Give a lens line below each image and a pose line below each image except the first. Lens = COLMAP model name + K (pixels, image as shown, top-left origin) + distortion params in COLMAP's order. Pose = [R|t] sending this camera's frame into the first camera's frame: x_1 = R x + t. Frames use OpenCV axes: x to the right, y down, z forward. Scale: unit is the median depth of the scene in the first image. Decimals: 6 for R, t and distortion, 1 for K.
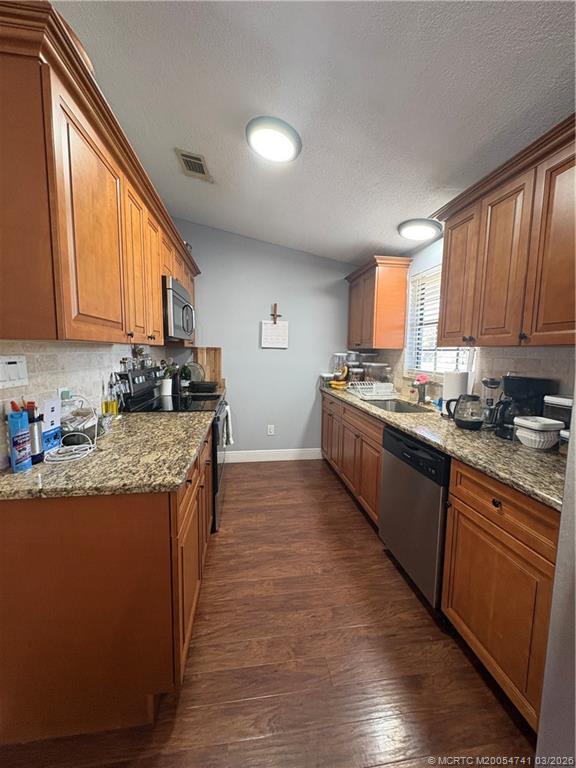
lens RADIAL K [[306.1, 0, 288.0], [0, 306.1, 384.0], [0, 0, 1]] dist [0.001508, 0.000067]
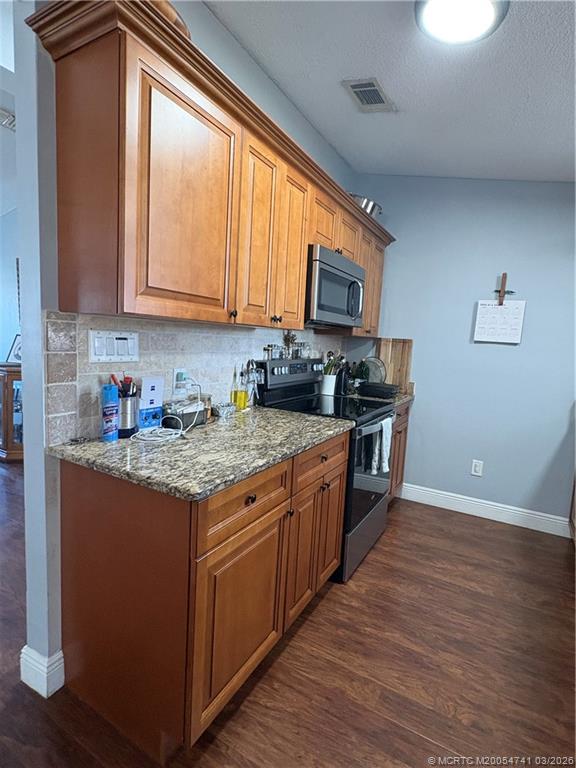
lens RADIAL K [[389.0, 0, 288.0], [0, 389.0, 384.0], [0, 0, 1]] dist [-0.001608, -0.000202]
pose [[0.788470, 0.096185, -0.607506, 0.209230], [-0.106736, 0.994108, 0.018865, -0.000108], [0.605741, 0.049968, 0.794091, 0.167488]]
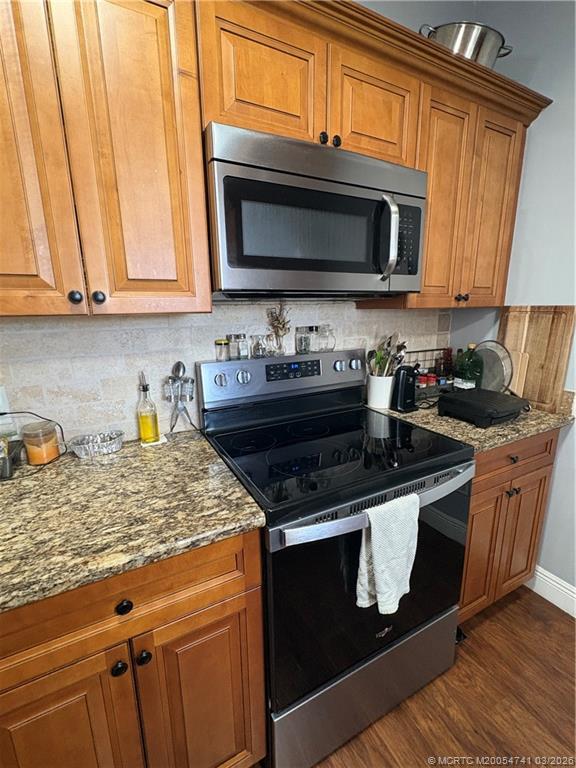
lens RADIAL K [[337.4, 0, 288.0], [0, 337.4, 384.0], [0, 0, 1]] dist [-0.000891, 0.000267]
pose [[0.338202, 0.188781, -0.921944, 0.084029], [-0.082979, 0.981839, 0.170605, -0.121000], [0.937408, 0.018803, 0.347725, 0.967661]]
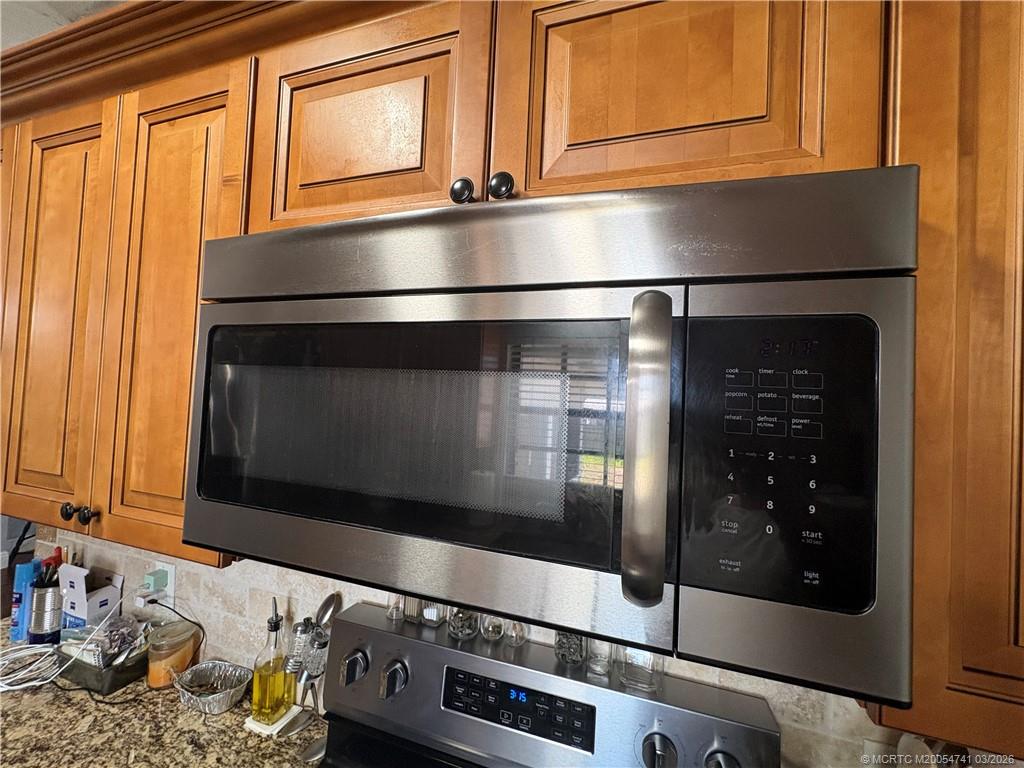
lens RADIAL K [[408.1, 0, 512.0], [0, 408.1, 384.0], [0, 0, 1]] dist [0.001508, 0.000067]
pose [[-0.443096, -0.059209, -0.894517, -0.239642], [-0.148896, 0.988818, 0.008305, -0.297111], [0.884022, 0.136870, -0.446957, 1.333192]]
